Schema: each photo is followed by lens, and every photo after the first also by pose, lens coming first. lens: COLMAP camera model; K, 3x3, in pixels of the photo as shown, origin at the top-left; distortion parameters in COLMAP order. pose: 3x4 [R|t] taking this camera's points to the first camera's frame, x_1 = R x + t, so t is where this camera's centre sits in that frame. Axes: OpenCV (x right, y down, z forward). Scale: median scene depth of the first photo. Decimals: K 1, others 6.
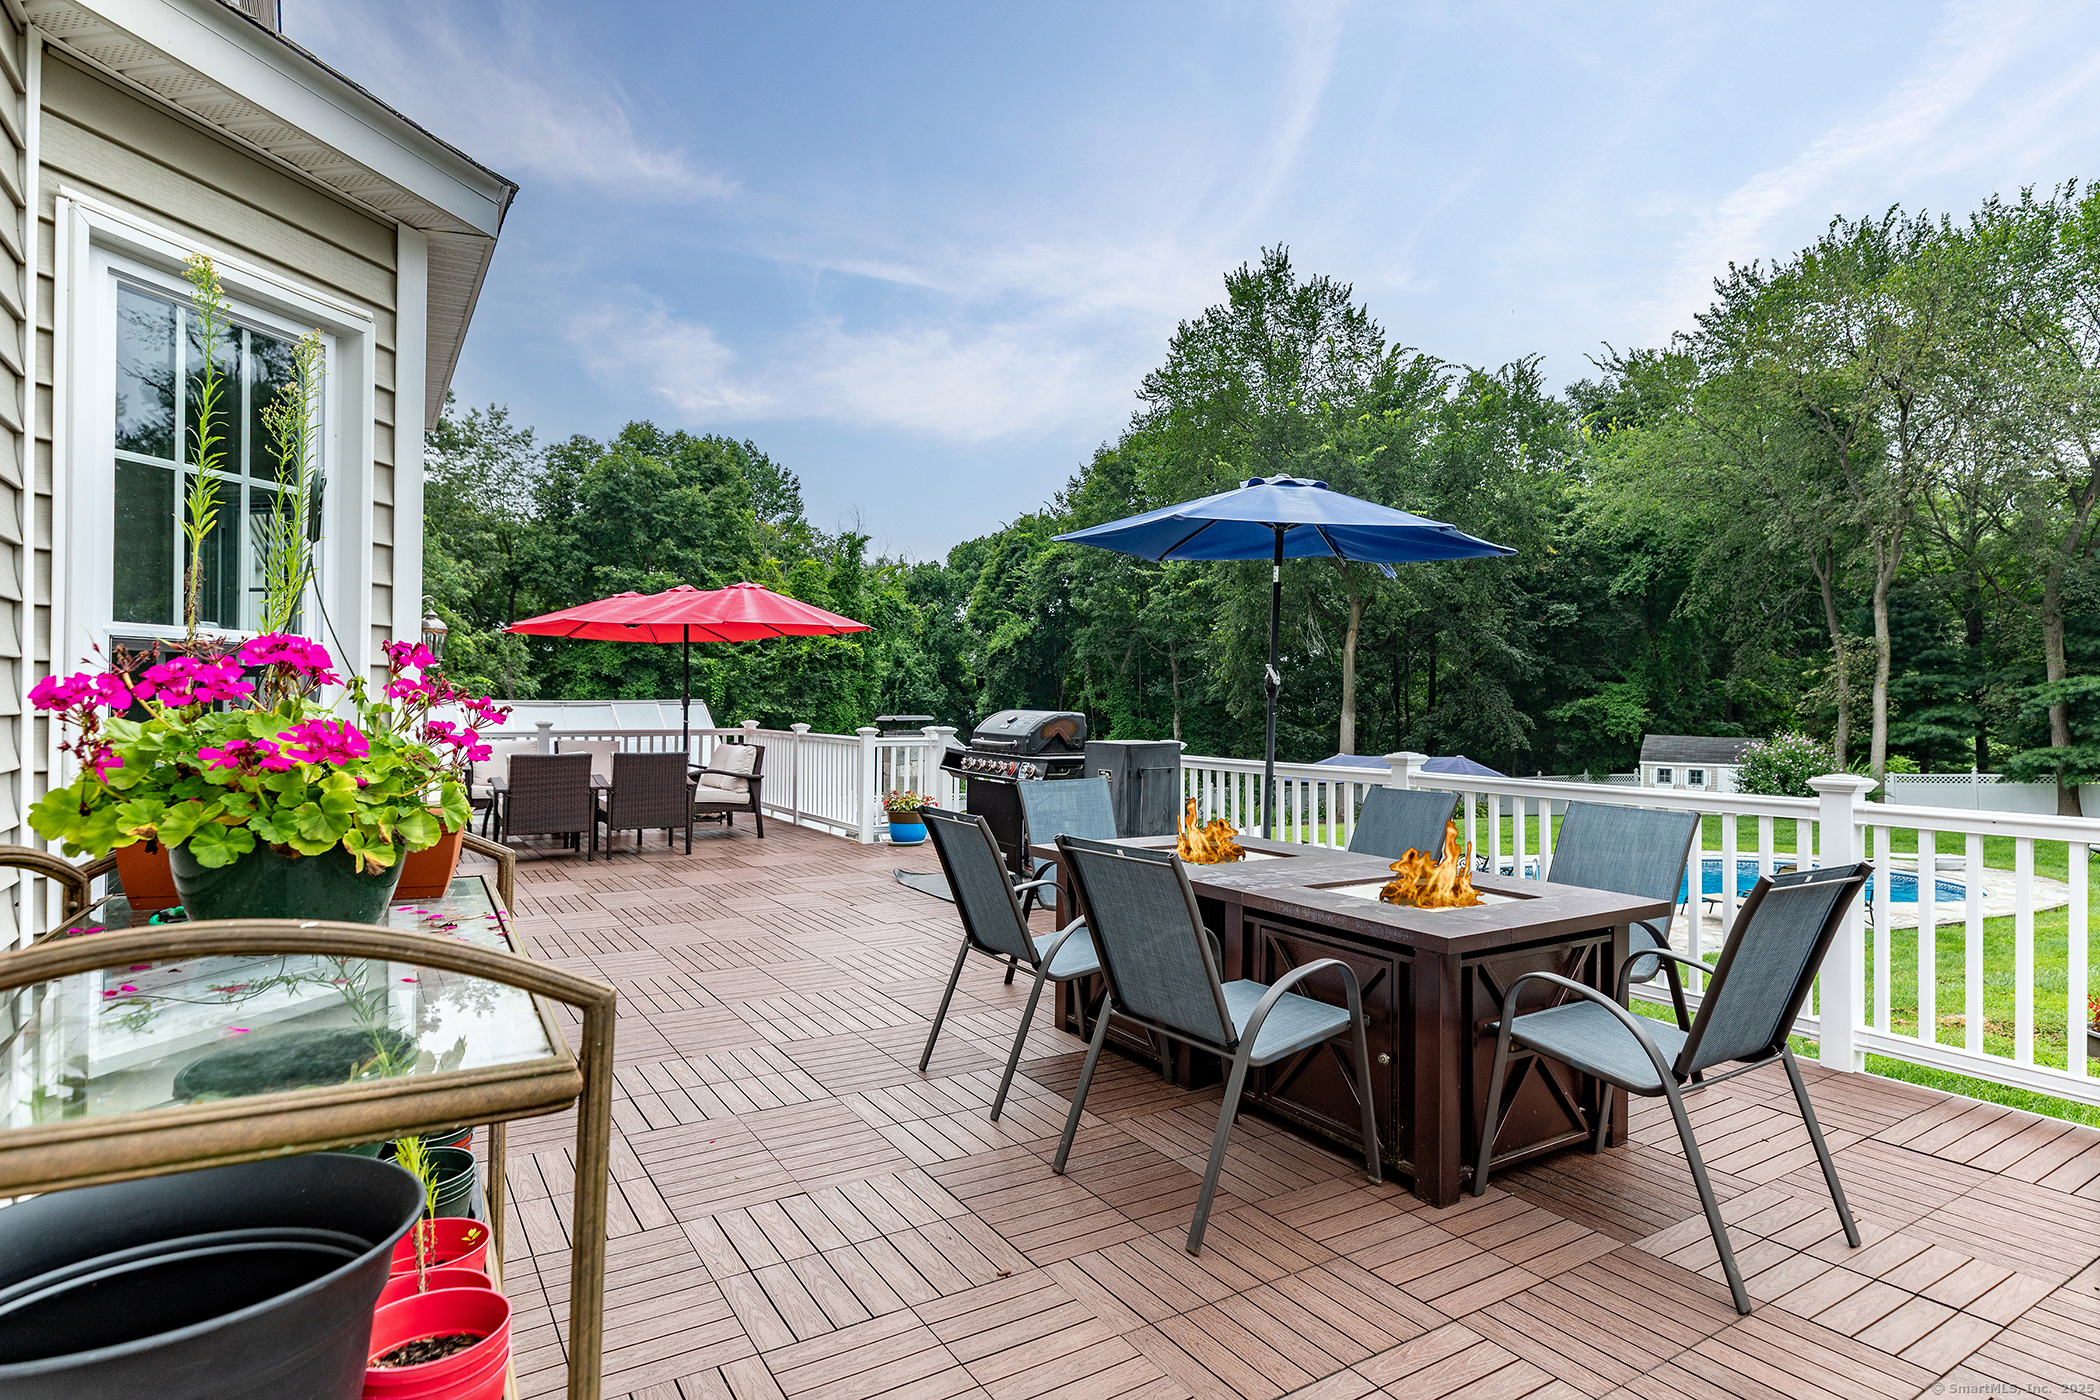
lens RADIAL K [[1136.0, 0, 1135.3], [0, 1136.0, 691.4], [0, 0, 1]] dist [0.016988, 0.000075]
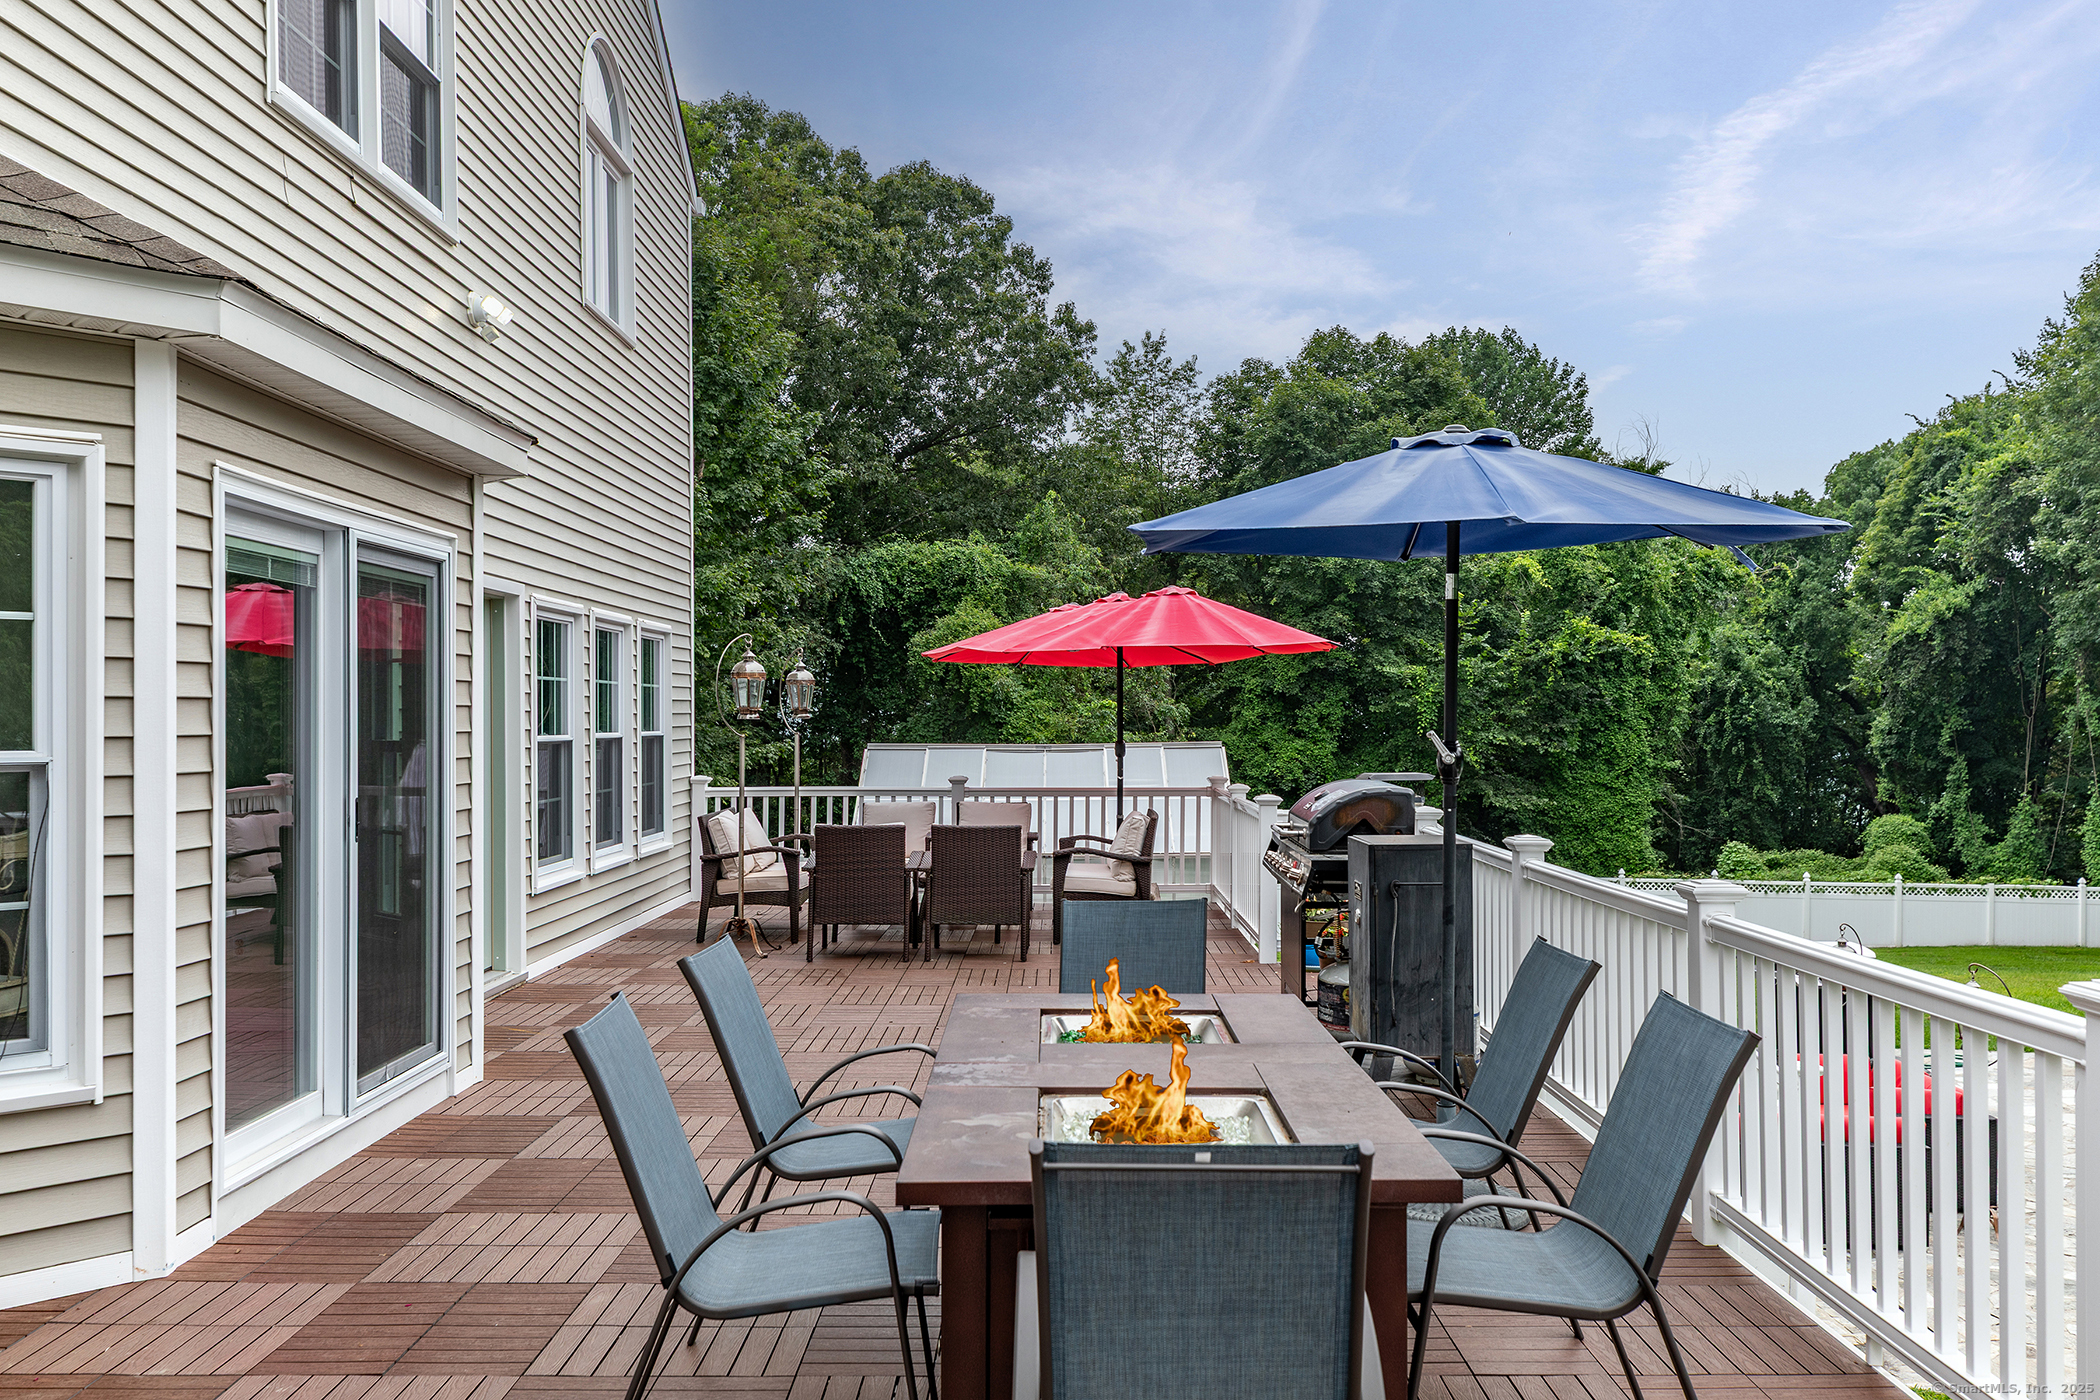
lens RADIAL K [[1765.4, 0, 1056.4], [0, 1765.4, 736.4], [0, 0, 1]] dist [0.028924, -0.016100]
pose [[0.820279, -0.000660, -0.571963, 0.050463], [0.010840, 0.999838, 0.014394, -0.003882], [0.571861, -0.018007, 0.820153, 0.009445]]
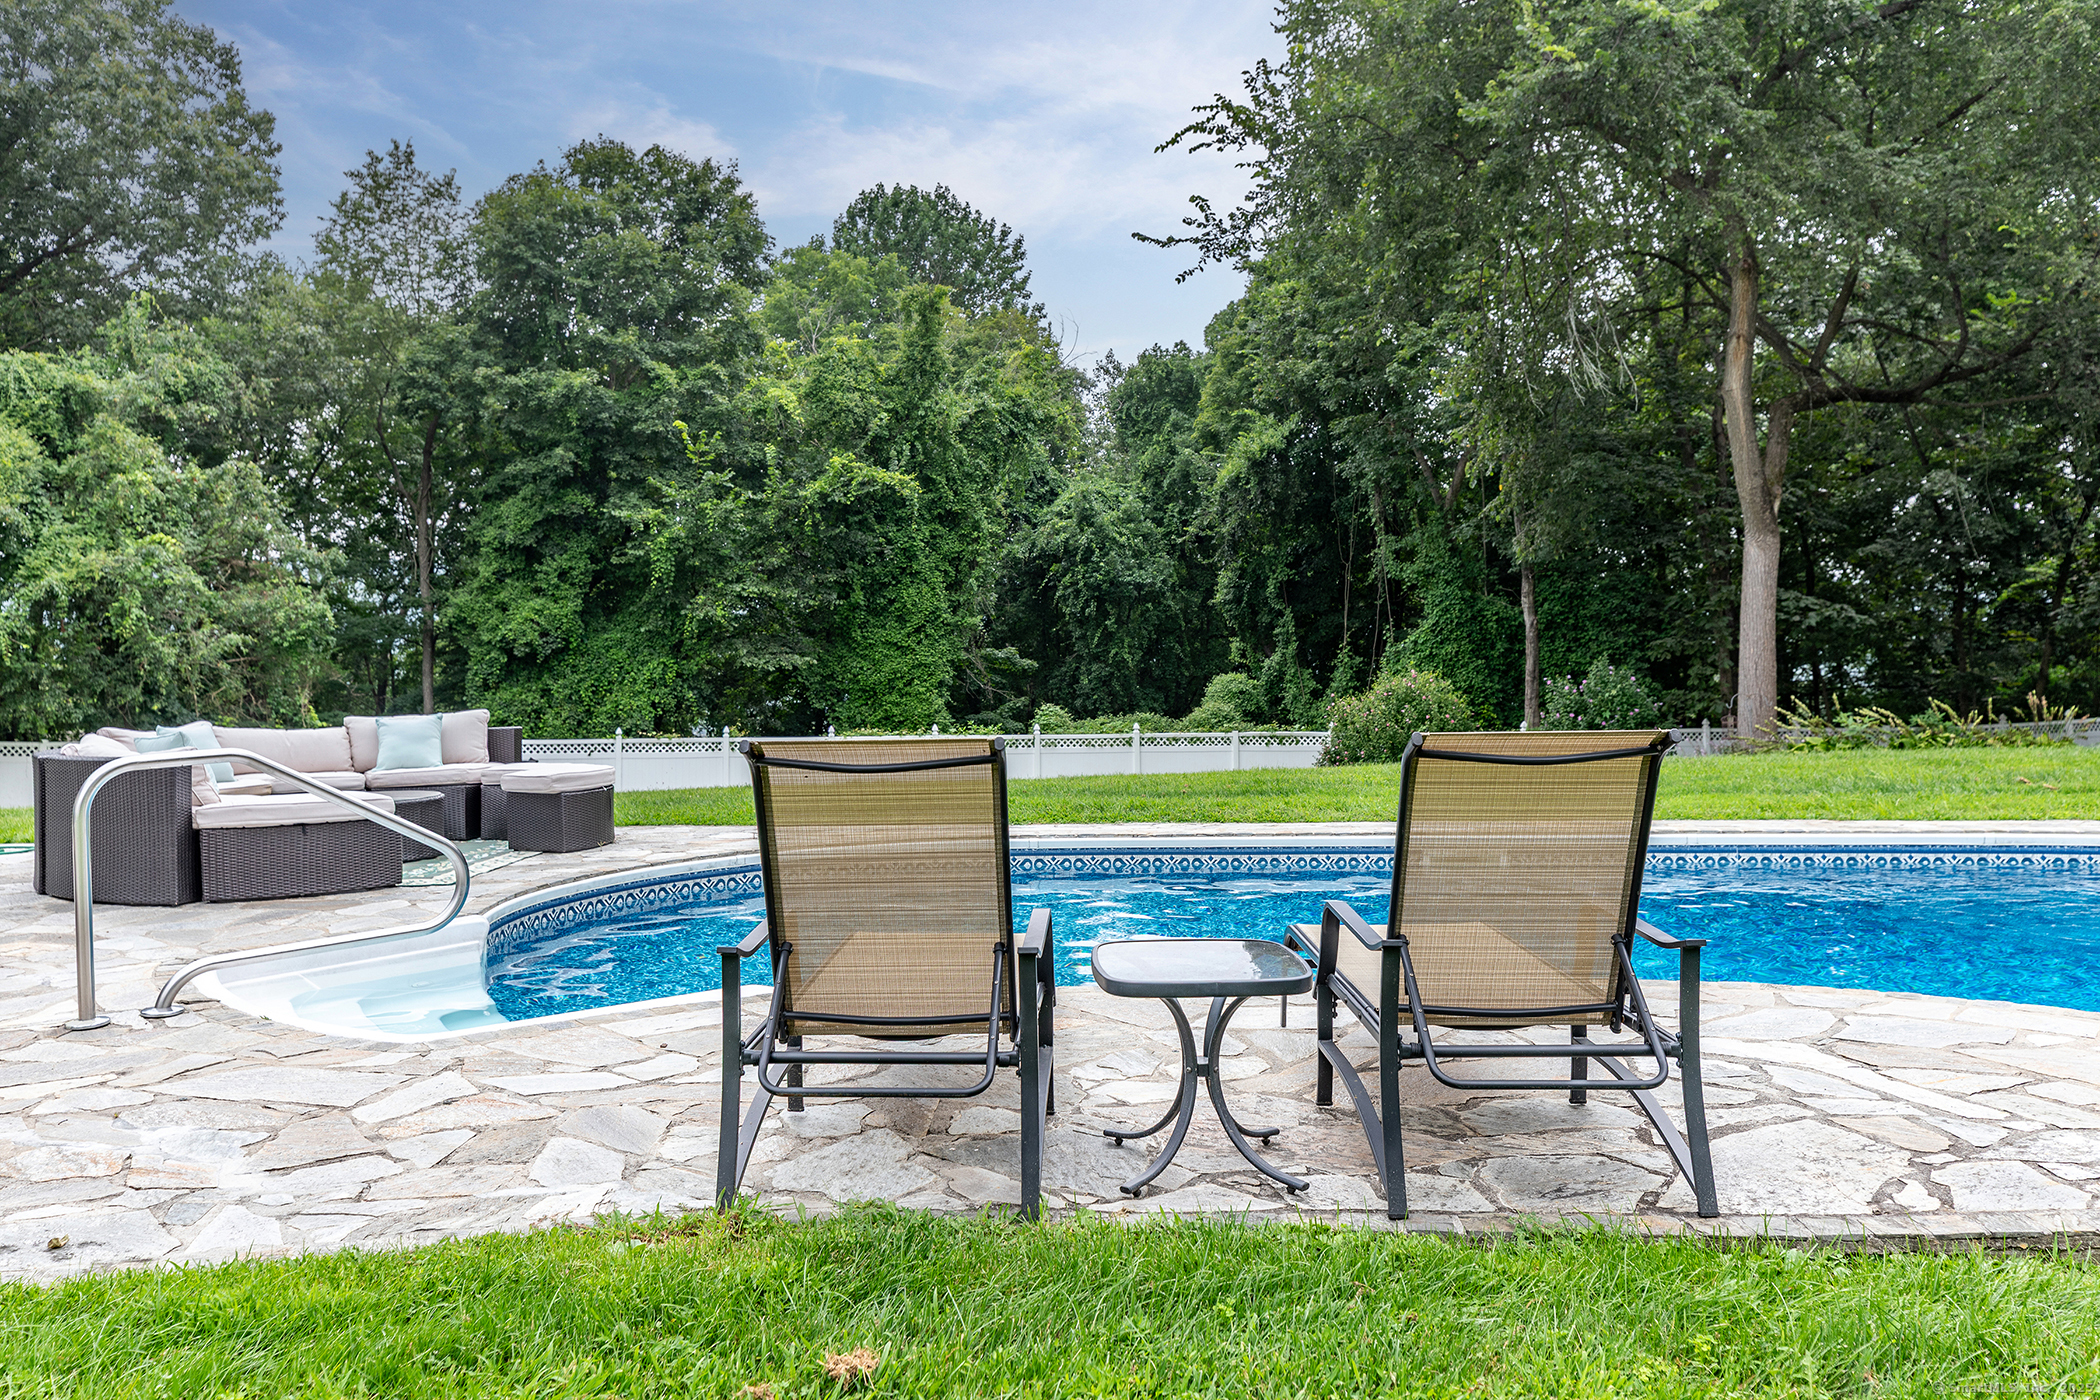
lens RADIAL K [[1765.4, 0, 1019.9], [0, 1765.4, 662.0], [0, 0, 1]] dist [0.028924, -0.016100]
pose [[0.896232, -0.019387, -0.443162, 0.195539], [0.030516, 0.999372, 0.017995, 0.037820], [0.442535, -0.029651, 0.896261, 0.232366]]
